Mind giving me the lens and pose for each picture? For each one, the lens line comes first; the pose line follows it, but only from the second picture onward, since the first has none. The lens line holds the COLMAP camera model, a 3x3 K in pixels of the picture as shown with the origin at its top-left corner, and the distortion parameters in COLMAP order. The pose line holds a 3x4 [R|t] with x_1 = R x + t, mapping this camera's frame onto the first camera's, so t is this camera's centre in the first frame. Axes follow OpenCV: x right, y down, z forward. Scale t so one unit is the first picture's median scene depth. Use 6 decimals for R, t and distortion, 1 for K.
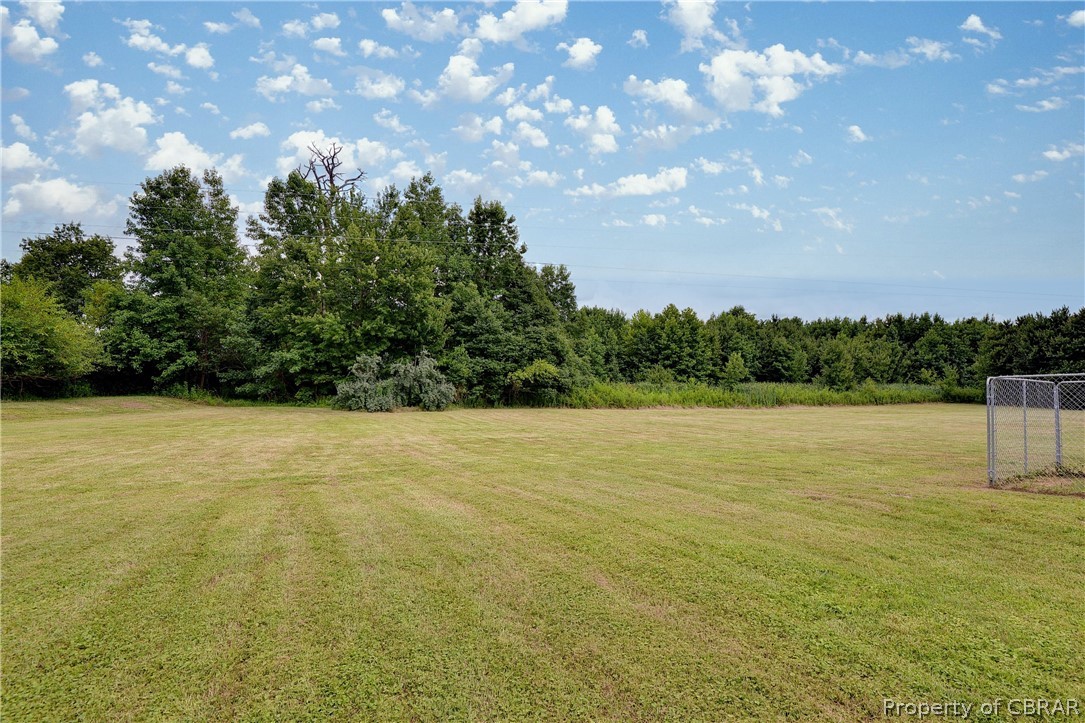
lens RADIAL K [[533.0, 0, 542.5], [0, 533.0, 361.5], [0, 0, 1]] dist [-0.024364, -0.000863]
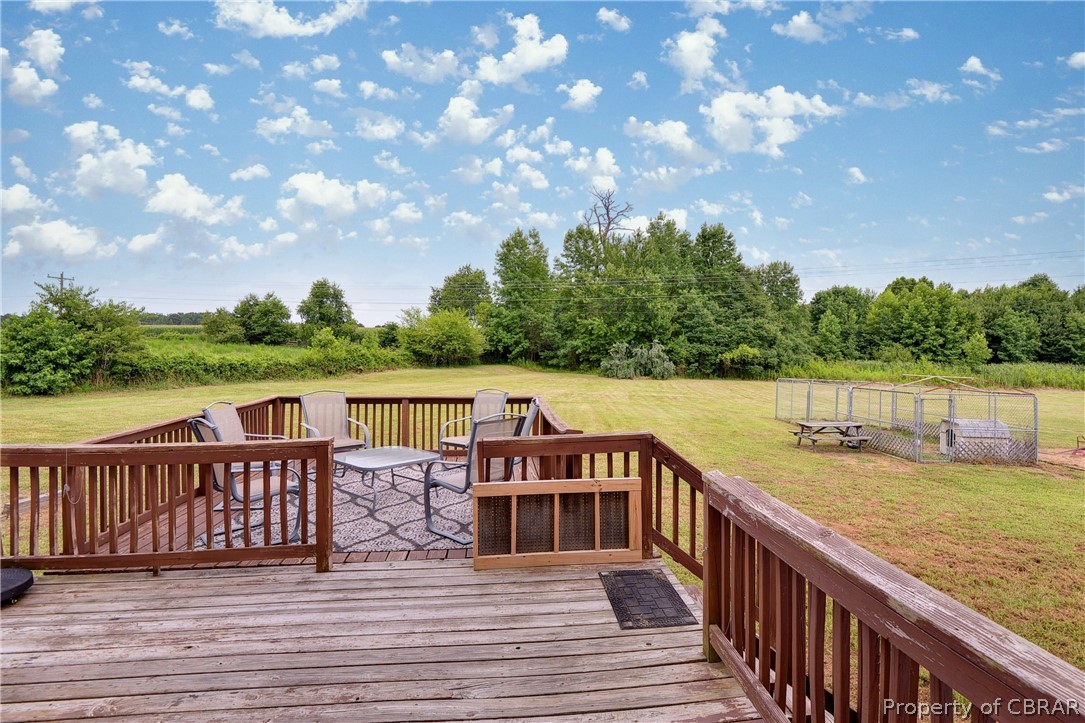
lens RADIAL K [[545.0, 0, 545.1], [0, 545.0, 350.3], [0, 0, 1]] dist [0.000914, 0.000202]
pose [[0.851936, 0.012696, -0.523492, 0.300466], [0.011937, 0.998975, 0.043653, -0.057214], [0.523510, -0.043438, 0.850912, -0.455620]]
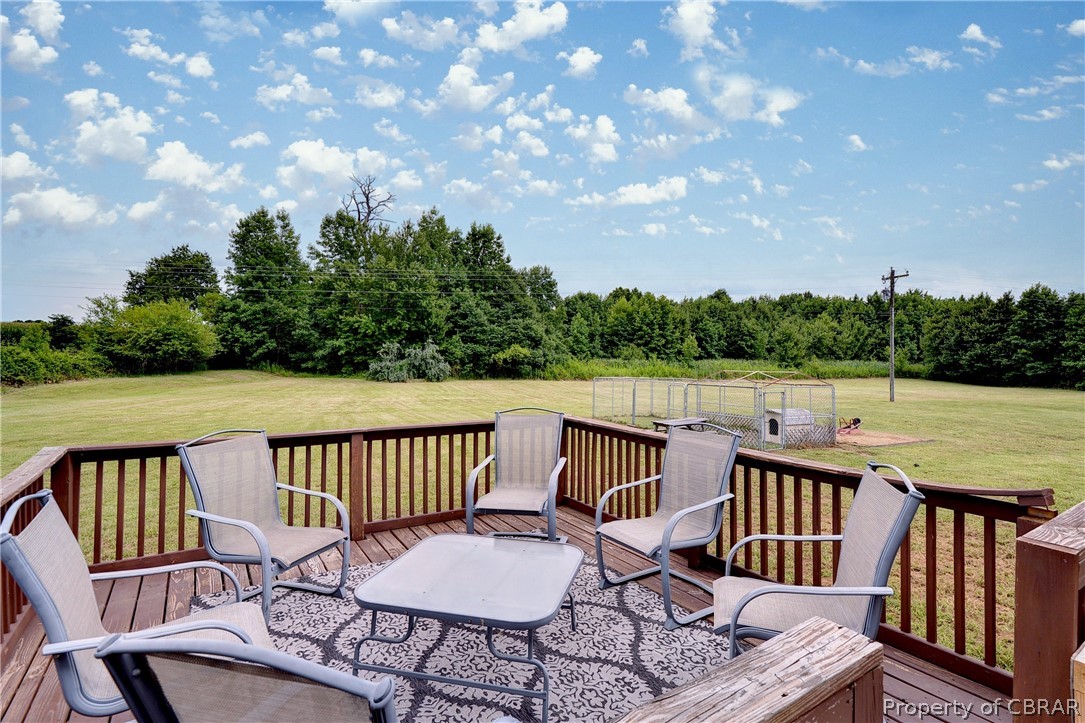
lens RADIAL K [[550.1, 0, 544.1], [0, 550.1, 335.7], [0, 0, 1]] dist [-0.000168, -0.000252]
pose [[0.996770, 0.004079, -0.080206, 0.188118], [-0.002741, 0.999855, 0.016791, -0.052051], [0.080263, -0.016517, 0.996637, -0.415304]]
